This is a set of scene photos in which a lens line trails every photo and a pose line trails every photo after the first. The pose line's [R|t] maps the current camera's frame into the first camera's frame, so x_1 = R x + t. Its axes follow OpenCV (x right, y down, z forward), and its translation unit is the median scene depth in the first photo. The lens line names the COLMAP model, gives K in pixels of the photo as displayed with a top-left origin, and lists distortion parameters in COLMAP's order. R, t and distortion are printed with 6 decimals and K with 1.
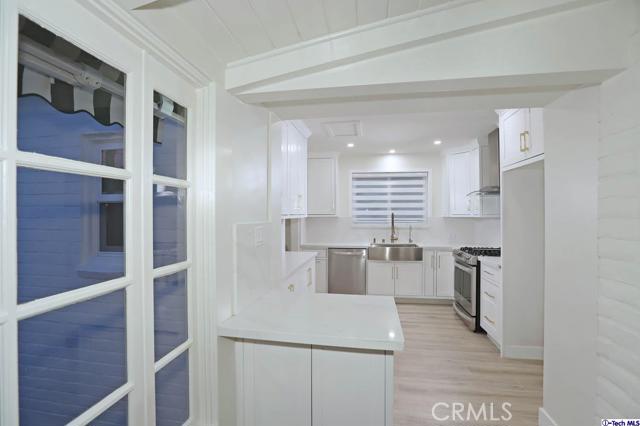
lens RADIAL K [[300.3, 0, 318.0], [0, 300.3, 212.3], [0, 0, 1]] dist [-0.021930, 0.003081]
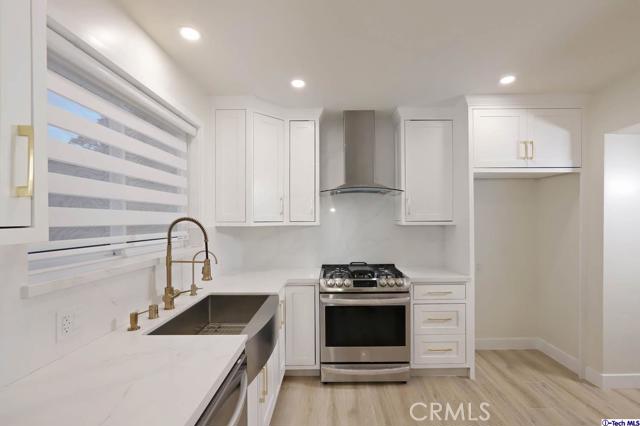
lens RADIAL K [[300.3, 0, 325.0], [0, 300.3, 218.1], [0, 0, 1]] dist [-0.021930, 0.003081]
pose [[-0.175612, 0.010236, 0.984406, -0.113634], [0.002066, 0.999948, -0.010029, 0.006543], [-0.984457, 0.000273, -0.175623, 0.989111]]
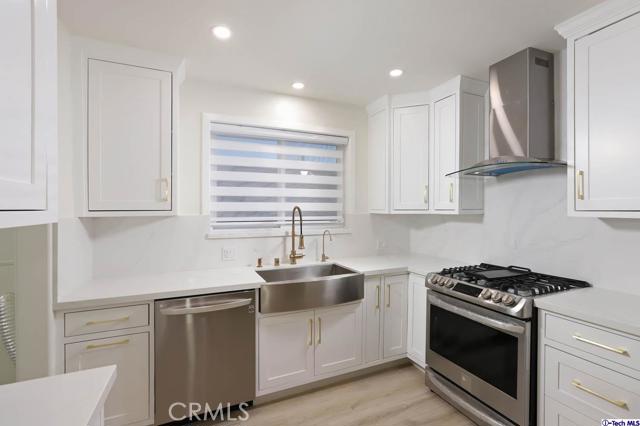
lens RADIAL K [[300.3, 0, 324.8], [0, 300.3, 209.5], [0, 0, 1]] dist [-0.021930, 0.003081]
pose [[0.834679, 0.001435, 0.550735, 0.007095], [-0.002136, 0.999998, 0.000632, 0.006870], [-0.550733, -0.001704, 0.834680, 0.594592]]
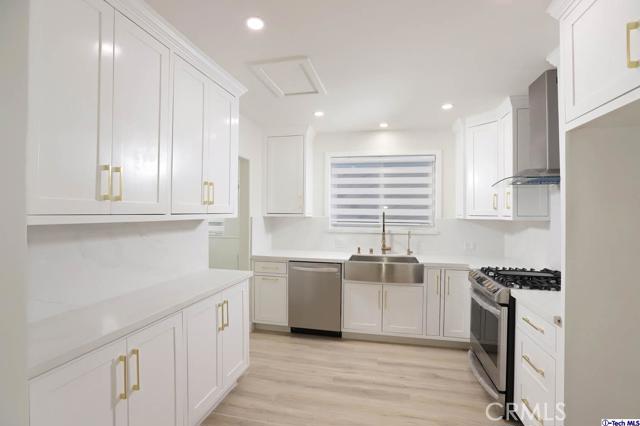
lens RADIAL K [[300.3, 0, 319.6], [0, 300.3, 210.1], [0, 0, 1]] dist [-0.021930, 0.003081]
pose [[0.998228, 0.011944, -0.058300, 0.150341], [-0.012166, 0.999920, -0.003457, 0.001750], [0.058254, 0.004160, 0.998293, 0.307460]]
